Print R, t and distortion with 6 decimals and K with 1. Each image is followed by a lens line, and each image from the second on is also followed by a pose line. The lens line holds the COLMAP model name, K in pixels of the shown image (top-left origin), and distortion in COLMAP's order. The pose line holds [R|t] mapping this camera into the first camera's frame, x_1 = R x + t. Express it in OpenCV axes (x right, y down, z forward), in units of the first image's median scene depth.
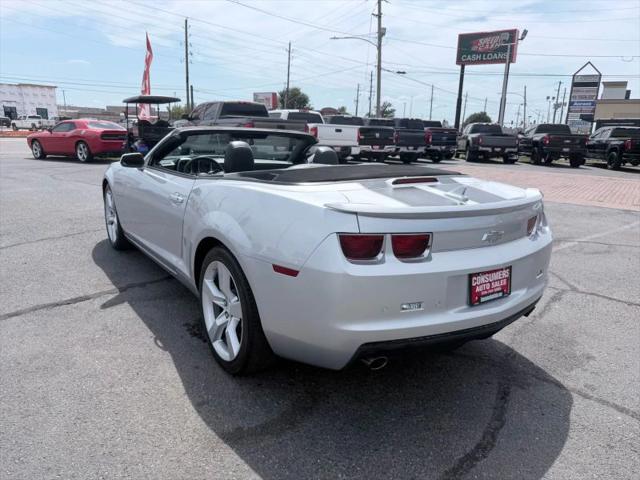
lens RADIAL K [[455.1, 0, 319.6], [0, 455.1, 243.7], [0, 0, 1]] dist [0.002100, -0.029083]
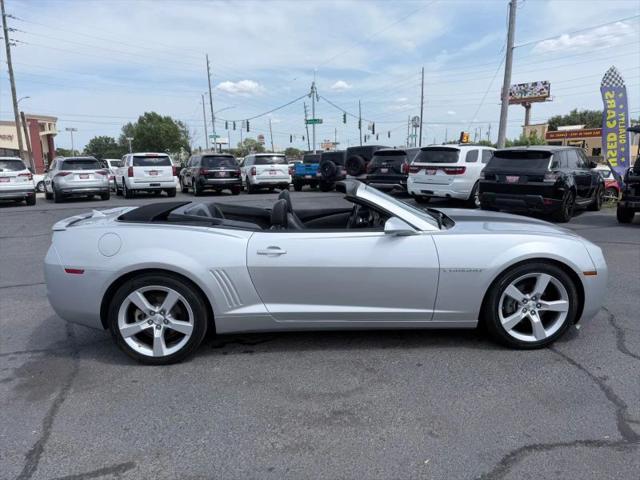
lens RADIAL K [[452.5, 0, 319.1], [0, 452.5, 240.2], [0, 0, 1]] dist [0.005952, -0.014759]
pose [[-0.533122, 0.121701, -0.837240, 0.627909], [-0.204038, 0.941895, 0.266837, -0.314333], [0.821066, 0.313085, -0.477313, 1.204124]]
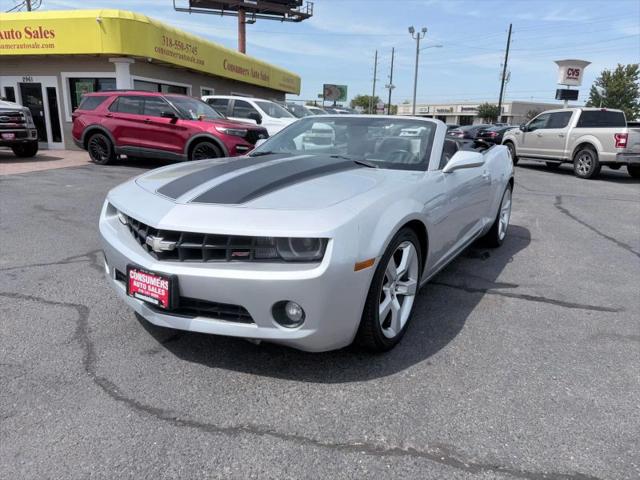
lens RADIAL K [[452.5, 0, 319.1], [0, 452.5, 240.2], [0, 0, 1]] dist [0.005952, -0.014759]
pose [[-0.399219, -0.273427, 0.875136, -0.837540], [0.174437, 0.914411, 0.365272, -0.309355], [-0.900109, 0.298479, -0.317354, 1.201420]]
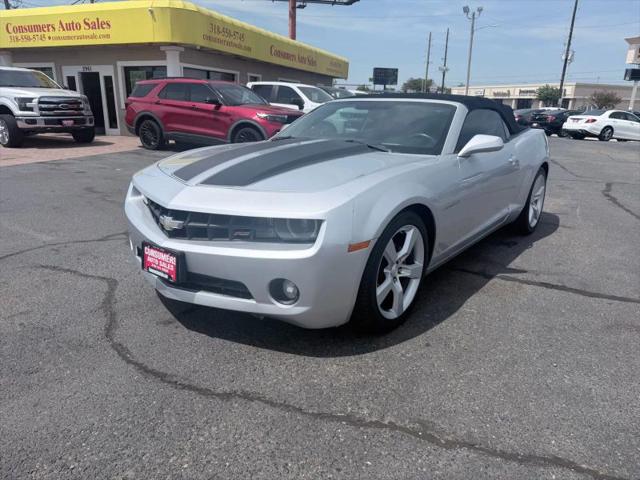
lens RADIAL K [[450.6, 0, 320.0], [0, 450.6, 240.0], [0, 0, 1]] dist [0.001424, -0.006380]
pose [[-0.299591, -0.308591, 0.902783, -0.870054], [0.195541, 0.906298, 0.374684, -0.301922], [-0.933814, 0.288783, -0.211176, 1.160726]]
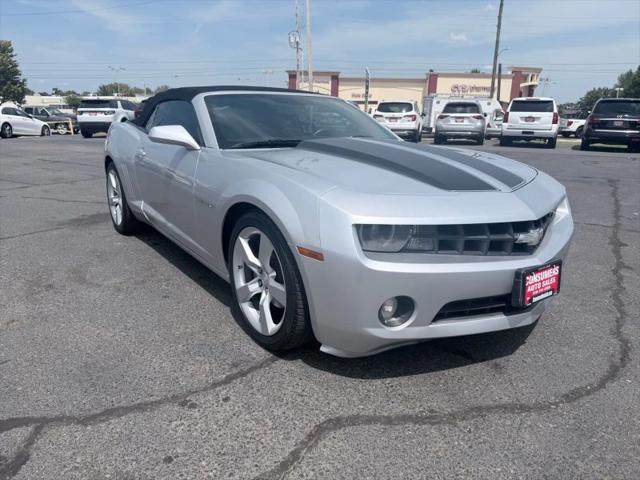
lens RADIAL K [[453.9, 0, 318.3], [0, 453.9, 244.1], [0, 0, 1]] dist [-0.007102, -0.010056]
pose [[-0.998686, -0.036311, -0.036172, -0.183740], [-0.049455, 0.868008, 0.494081, -0.356425], [0.013457, 0.495220, -0.868663, 1.555960]]
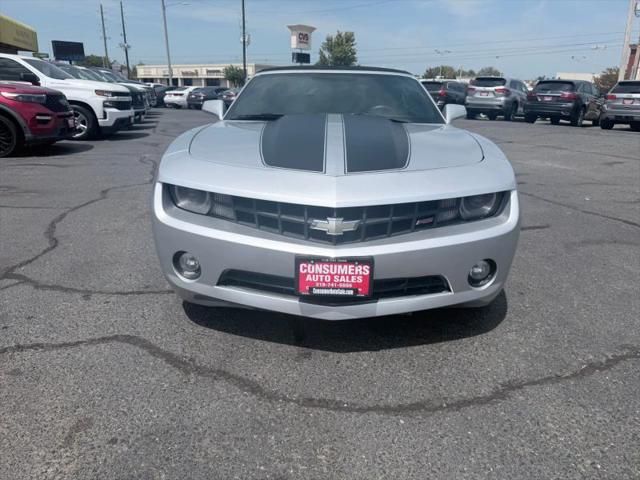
lens RADIAL K [[452.5, 0, 319.1], [0, 452.5, 240.2], [0, 0, 1]] dist [0.005952, -0.014759]
pose [[-0.809929, -0.224391, 0.541907, -0.581451], [0.098392, 0.858852, 0.502685, -0.348176], [-0.578216, 0.460459, -0.673531, 1.464860]]
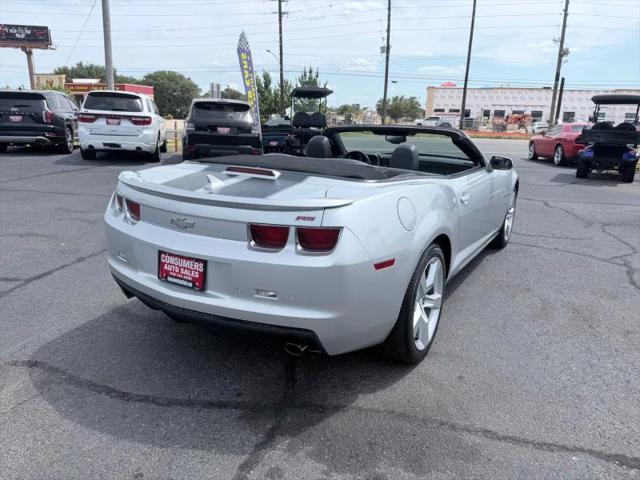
lens RADIAL K [[453.9, 0, 318.3], [0, 453.9, 244.1], [0, 0, 1]] dist [-0.007102, -0.010056]
pose [[0.416428, 0.222792, -0.881448, 0.601959], [-0.231776, 0.963491, 0.134030, -0.075418], [0.879129, 0.148485, 0.452863, 0.346751]]
